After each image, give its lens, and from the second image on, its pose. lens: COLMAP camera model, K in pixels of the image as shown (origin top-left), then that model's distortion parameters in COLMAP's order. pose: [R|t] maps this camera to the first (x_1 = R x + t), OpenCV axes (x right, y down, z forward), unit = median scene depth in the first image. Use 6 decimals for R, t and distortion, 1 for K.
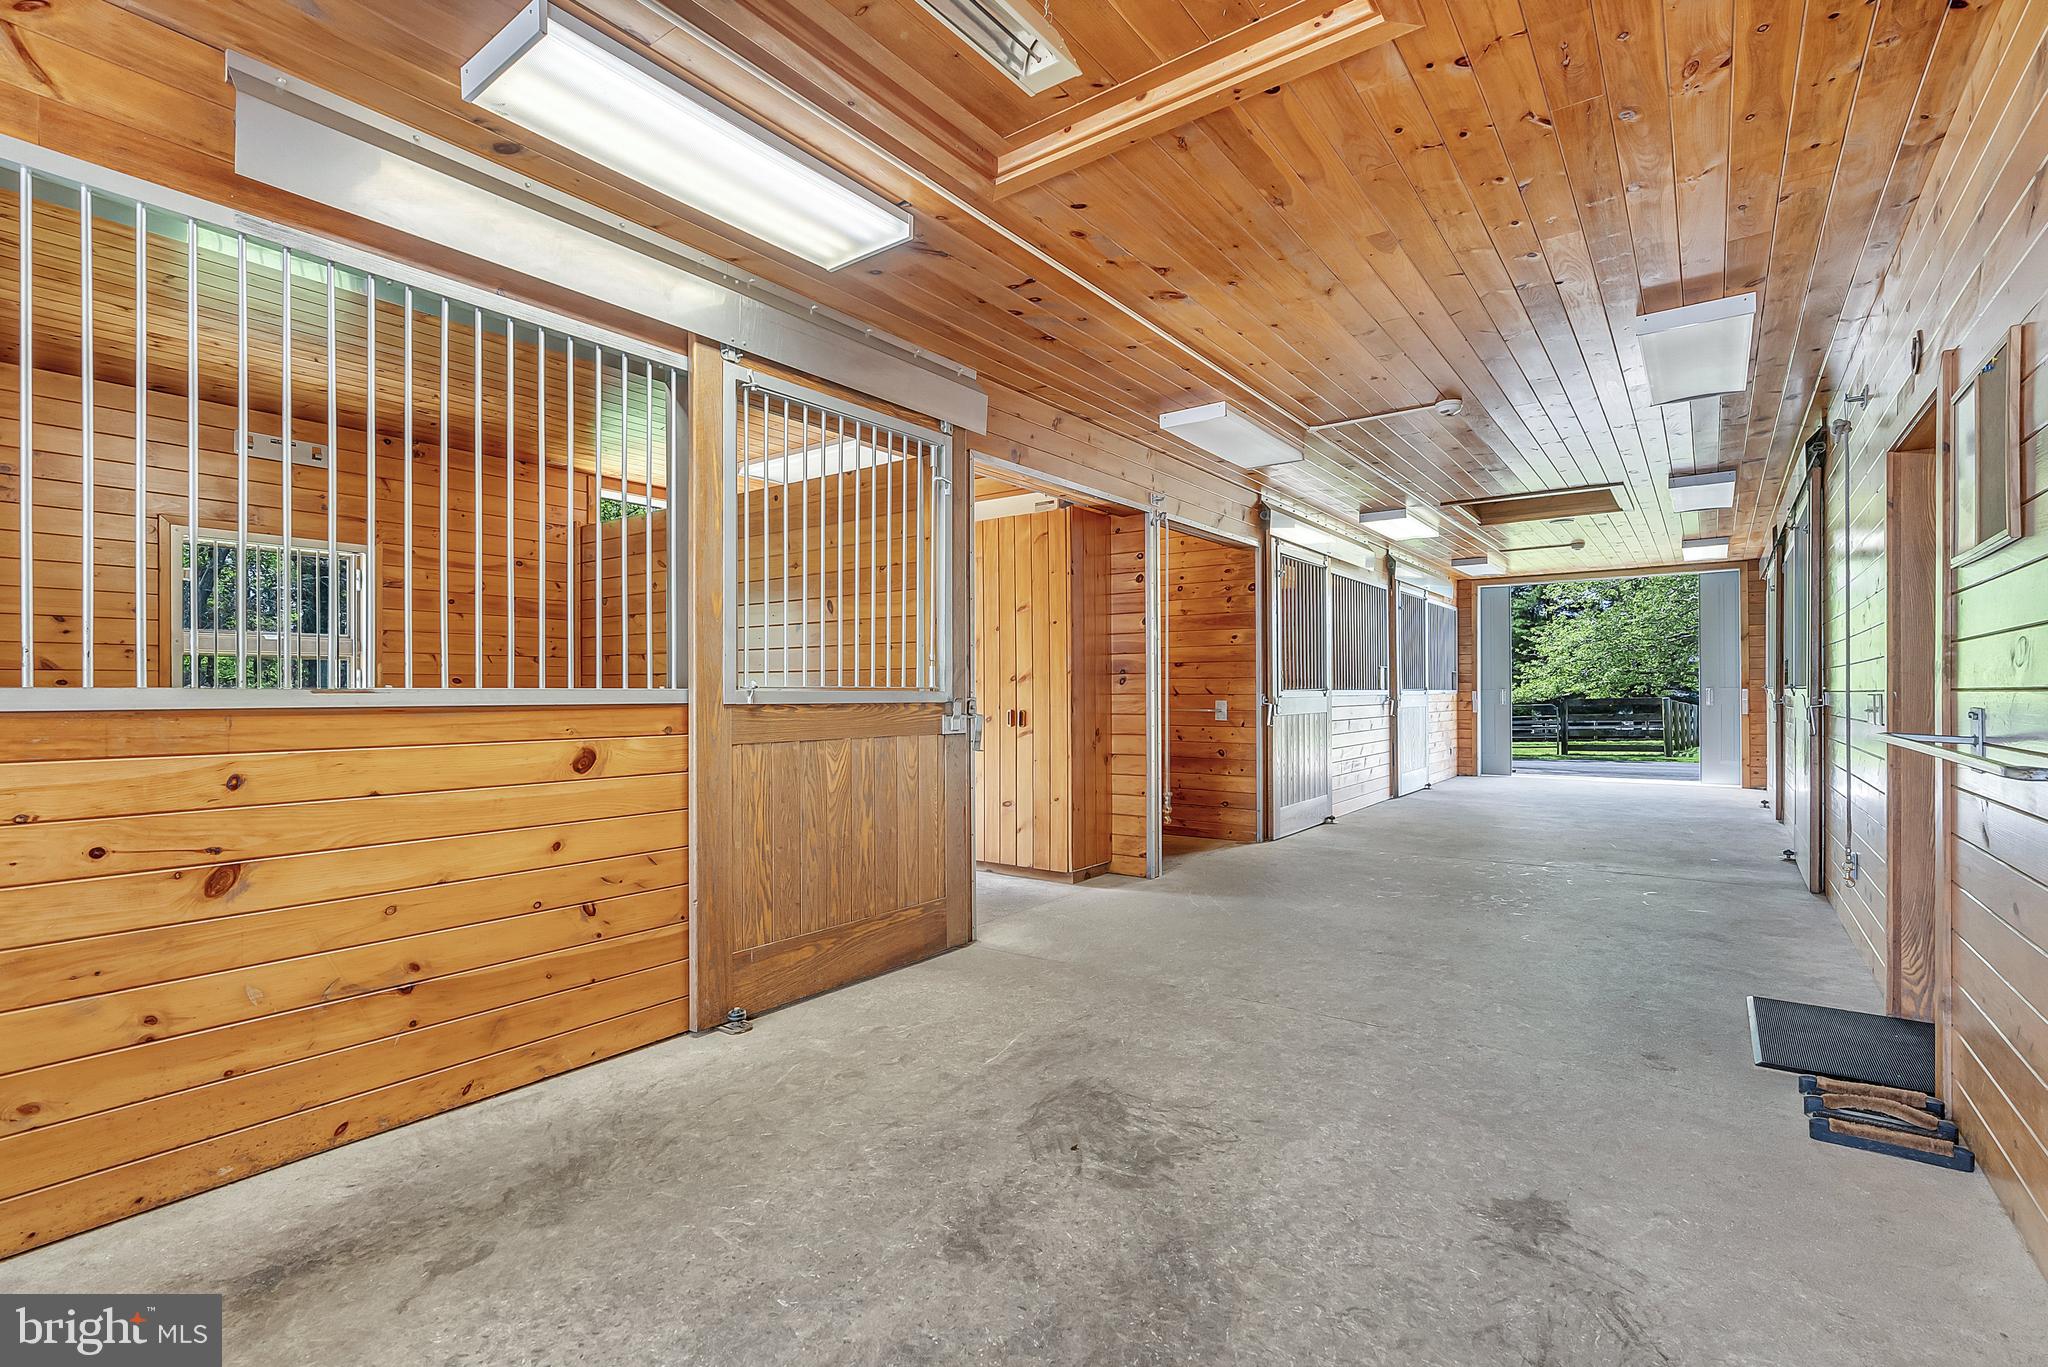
lens RADIAL K [[929.8, 0, 1024.0], [0, 929.8, 683.5], [0, 0, 1]] dist [-0.001189, -0.000215]
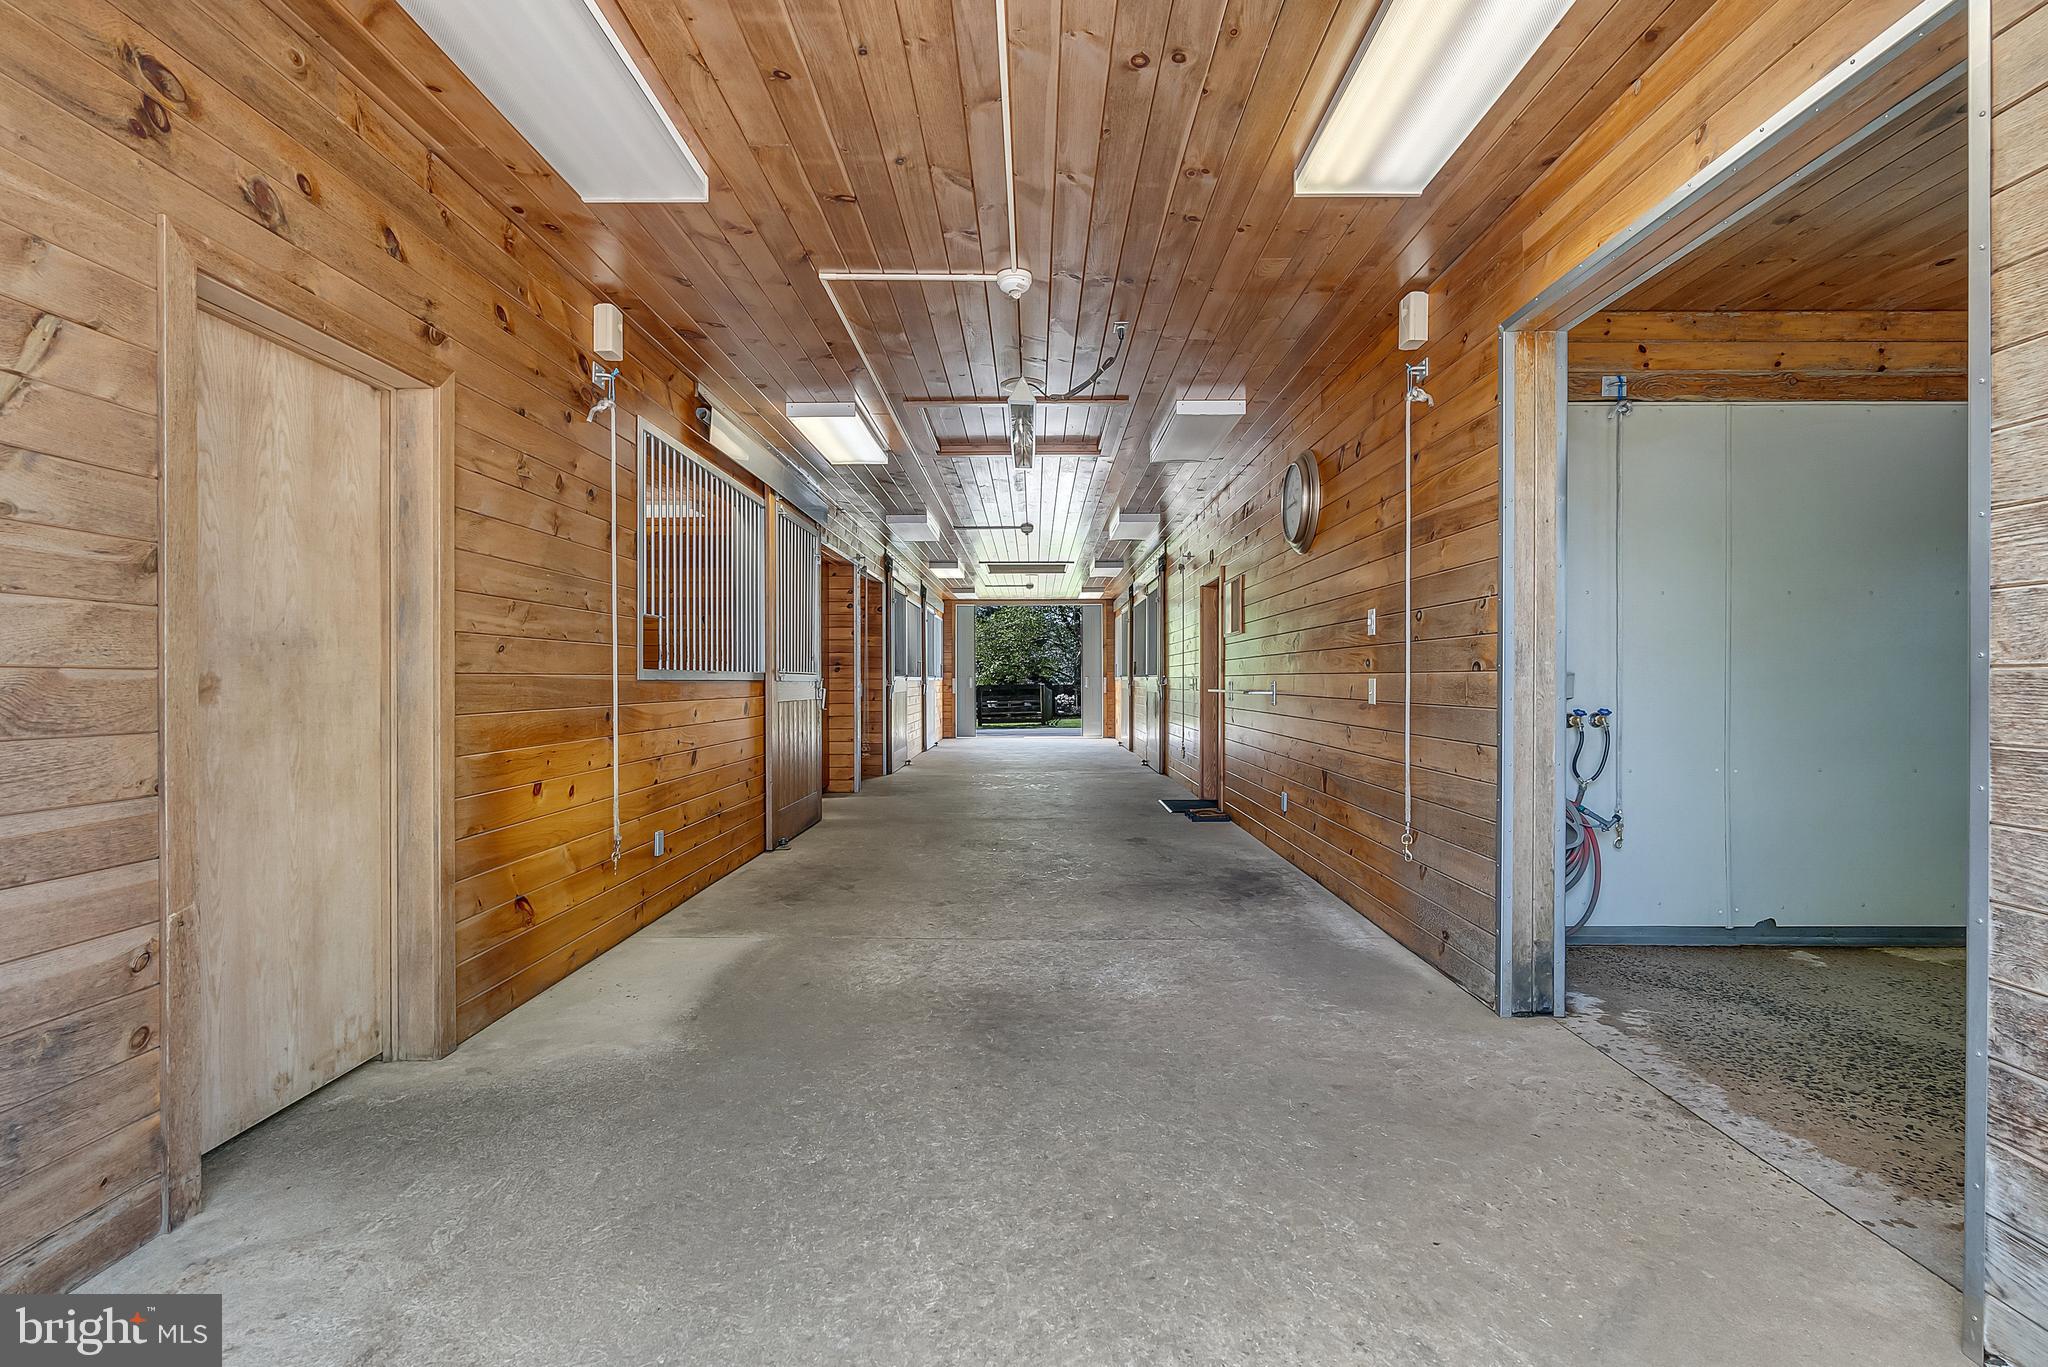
lens RADIAL K [[929.8, 0, 1024.0], [0, 929.8, 683.5], [0, 0, 1]] dist [-0.001189, -0.000215]
pose [[0.812346, -0.000917, 0.583175, -0.453034], [-0.006160, 0.999929, 0.010153, 0.001653], [-0.583144, -0.011840, 0.812283, -0.379999]]
